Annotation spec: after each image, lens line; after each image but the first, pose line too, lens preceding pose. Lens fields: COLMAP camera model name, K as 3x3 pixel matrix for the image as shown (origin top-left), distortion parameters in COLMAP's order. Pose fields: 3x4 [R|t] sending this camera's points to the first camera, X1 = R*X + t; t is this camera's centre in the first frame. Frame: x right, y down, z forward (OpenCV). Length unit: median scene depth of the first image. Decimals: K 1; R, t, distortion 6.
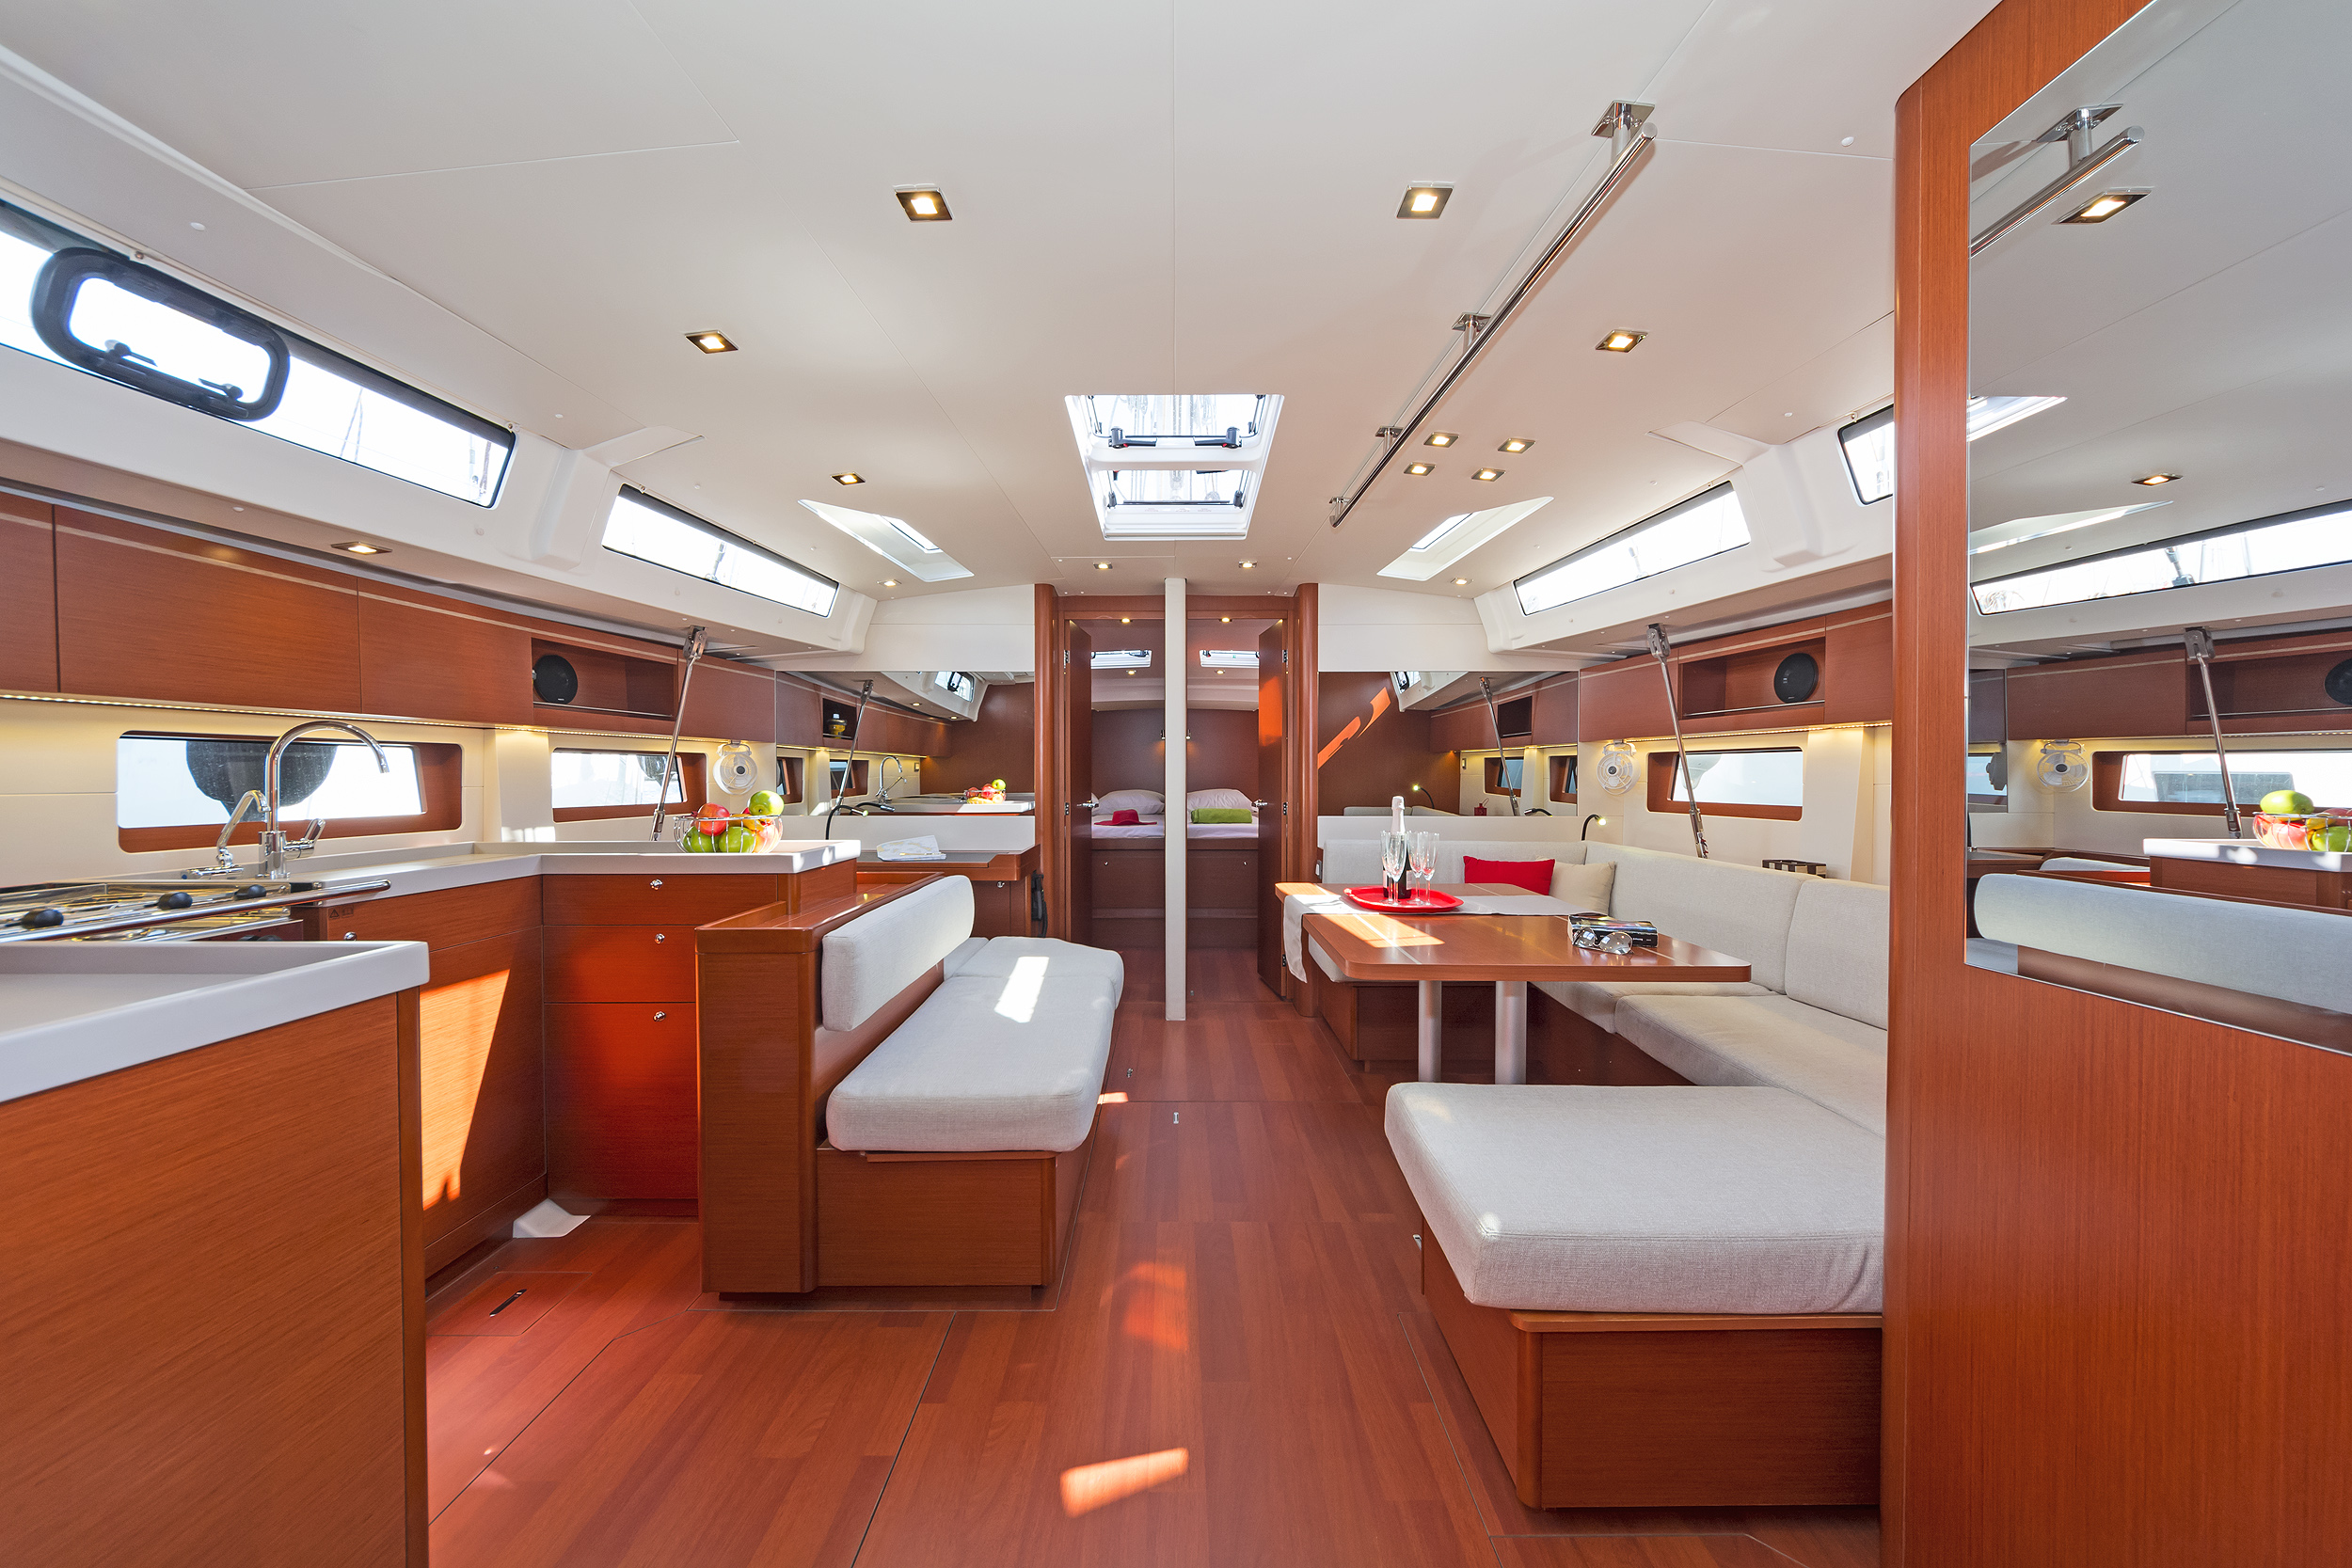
lens RADIAL K [[828.5, 0, 1176.0], [0, 828.5, 784.0], [0, 0, 1]] dist [0.000465, -0.000008]
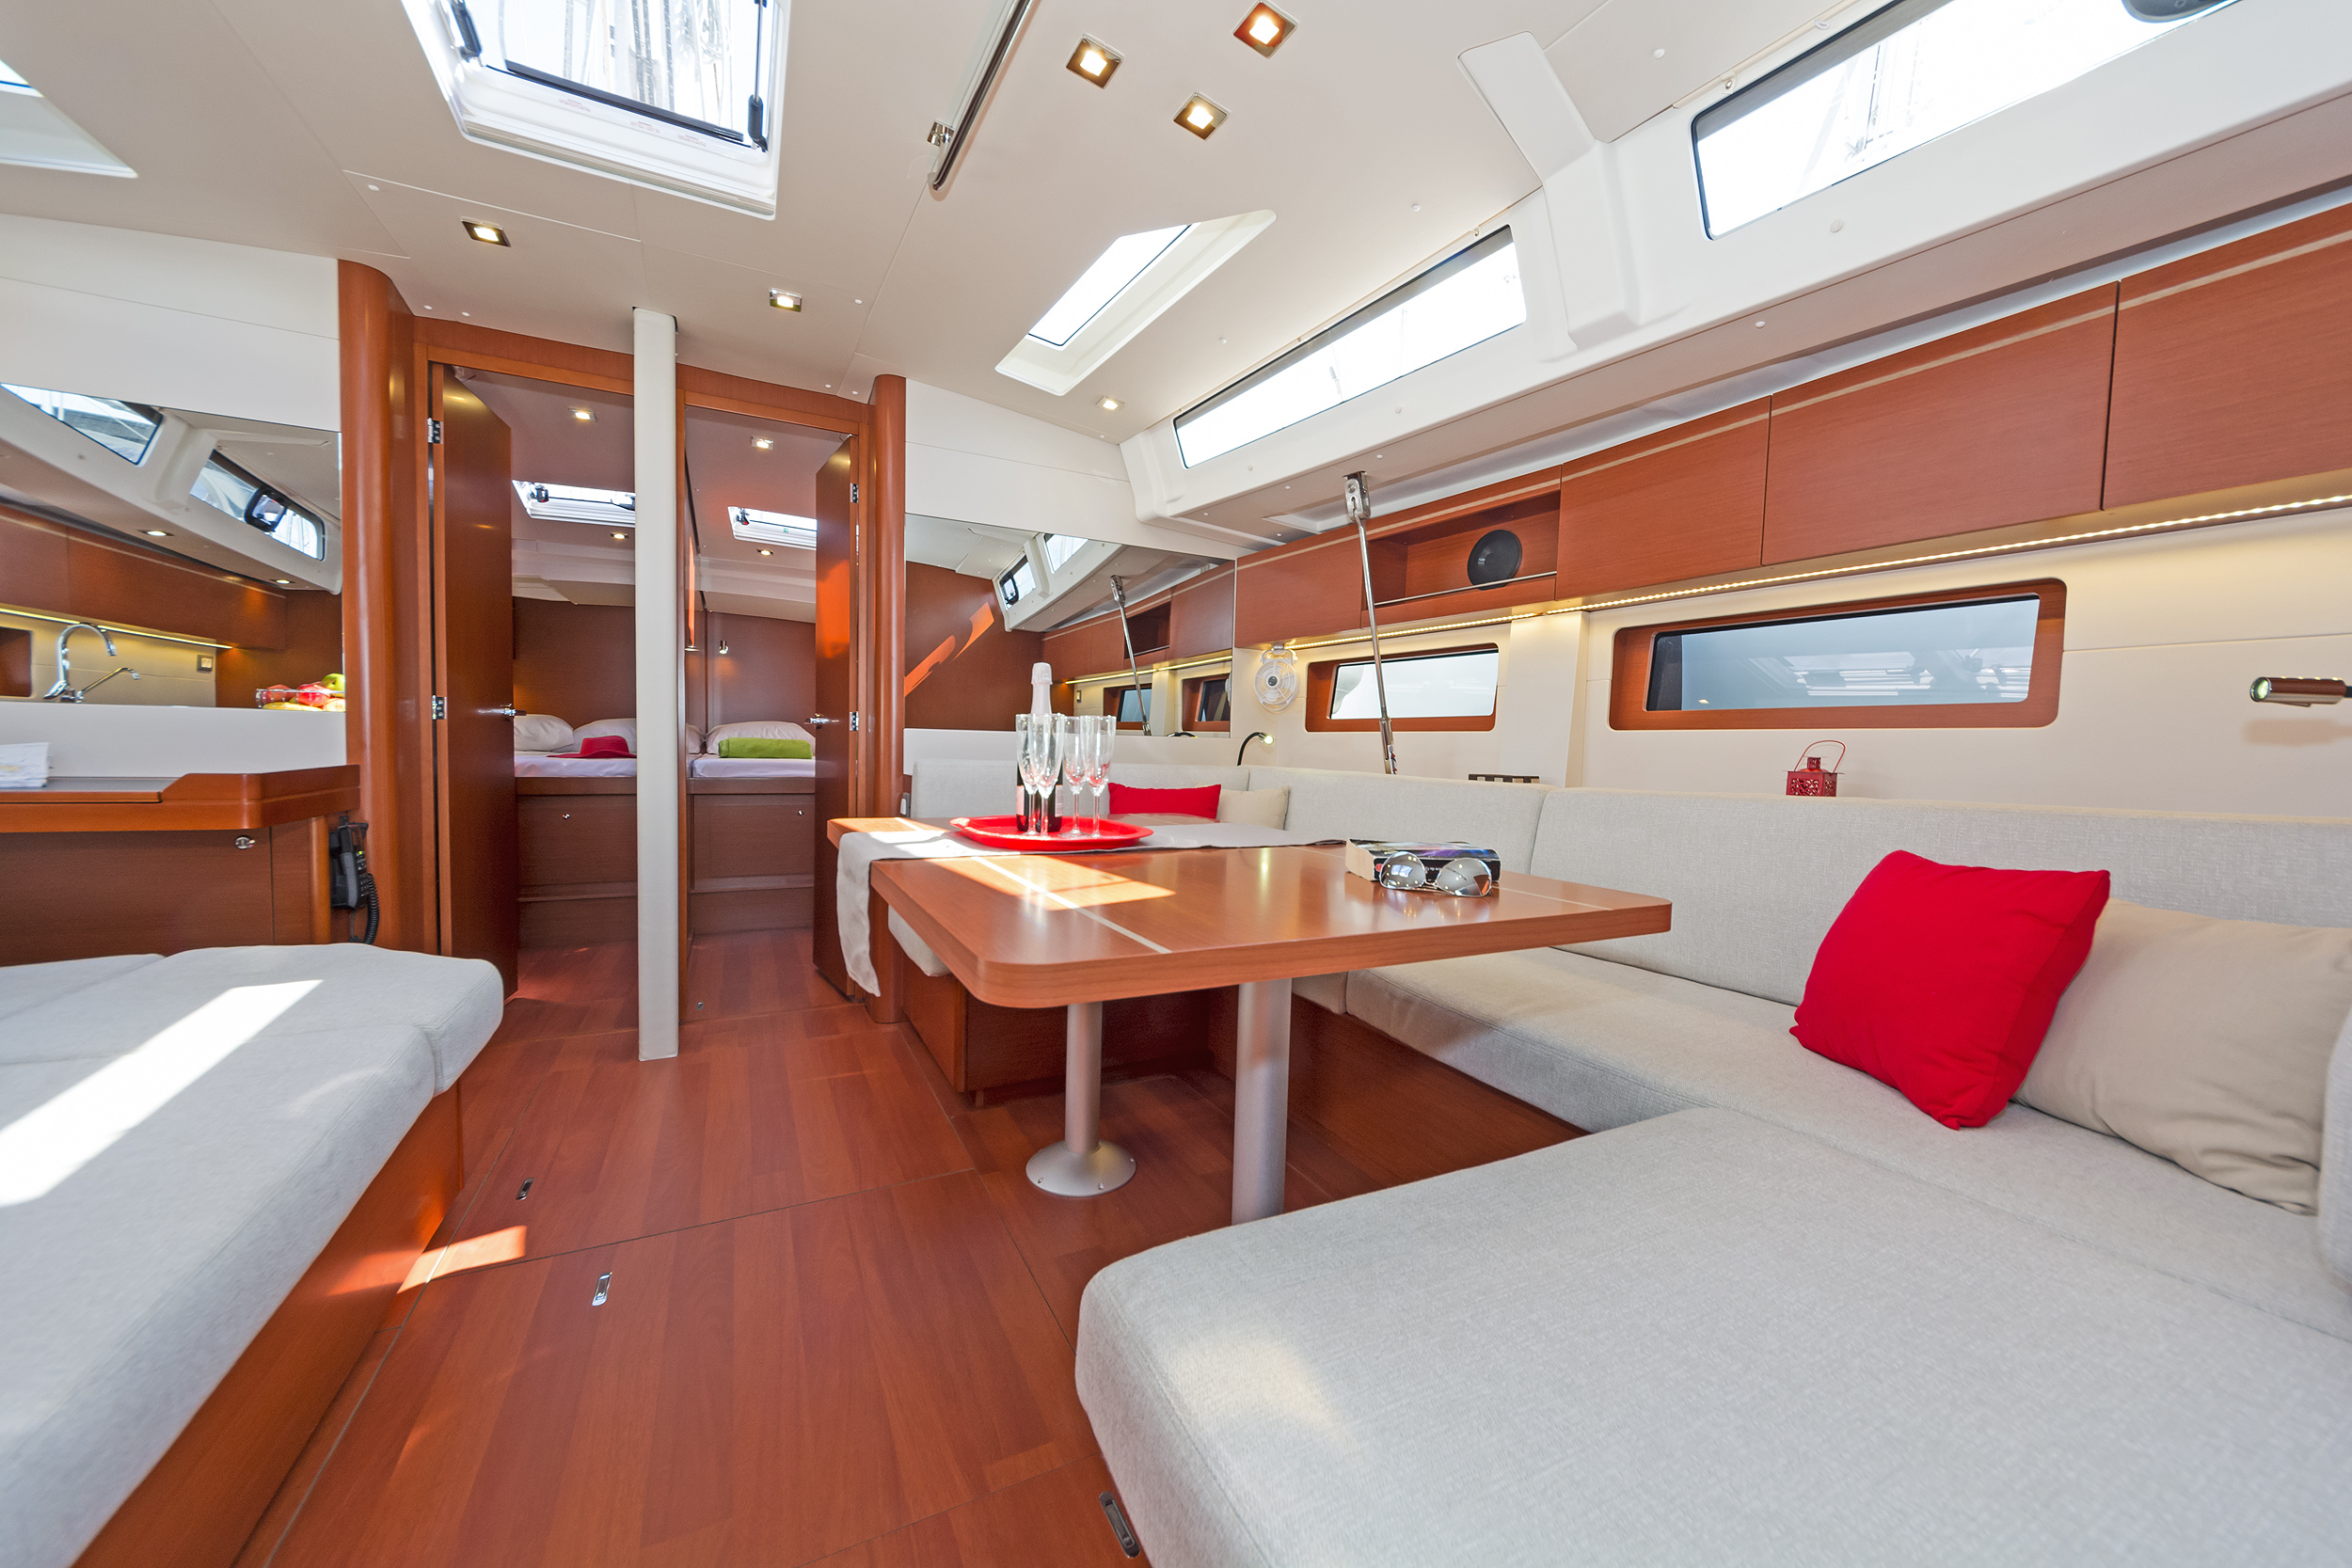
lens RADIAL K [[861.0, 0, 1176.0], [0, 861.0, 784.0], [0, 0, 1]] dist [-0.002133, -0.000192]
pose [[0.888932, -0.001772, 0.458035, 0.051539], [-0.019915, 0.998897, 0.042515, 0.055452], [-0.457606, -0.046915, 0.887917, 0.299039]]
